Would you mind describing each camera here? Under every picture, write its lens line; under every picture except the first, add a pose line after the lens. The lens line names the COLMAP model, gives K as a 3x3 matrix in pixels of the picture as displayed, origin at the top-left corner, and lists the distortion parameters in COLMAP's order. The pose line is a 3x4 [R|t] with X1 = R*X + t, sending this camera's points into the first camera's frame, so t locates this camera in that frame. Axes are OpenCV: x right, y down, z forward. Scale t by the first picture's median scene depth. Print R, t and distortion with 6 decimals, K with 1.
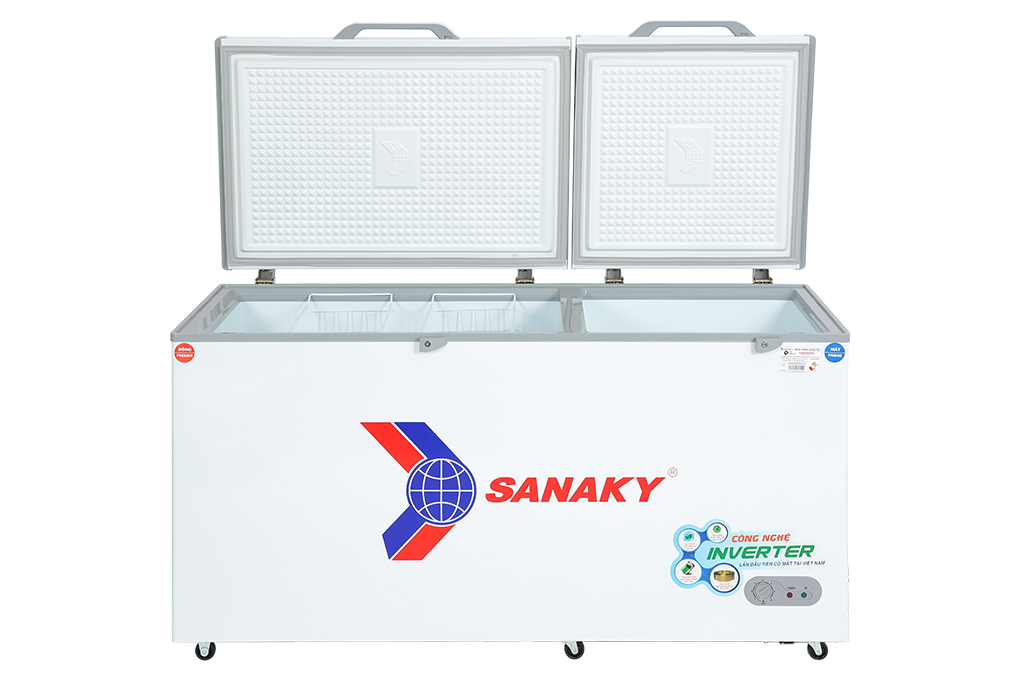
lens RADIAL K [[1553.1, 0, 509.7], [0, 1553.1, 292.5], [0, 0, 1]] dist [0.028361, 0.011575]
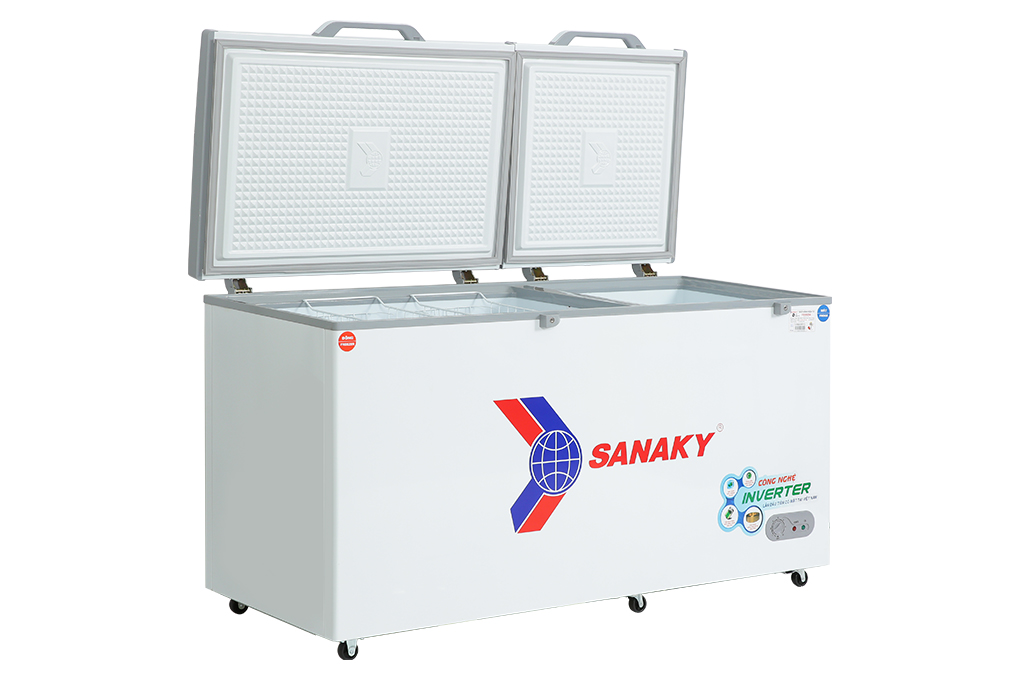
lens RADIAL K [[2166.0, 0, 510.0], [0, 2166.0, 340.0], [0, 0, 1]] dist [0.011947, -0.047896]
pose [[0.793724, -0.046167, 0.606523, -0.955573], [0.081360, 0.996214, -0.030642, 0.087910], [-0.602812, 0.073668, 0.794475, -0.155599]]
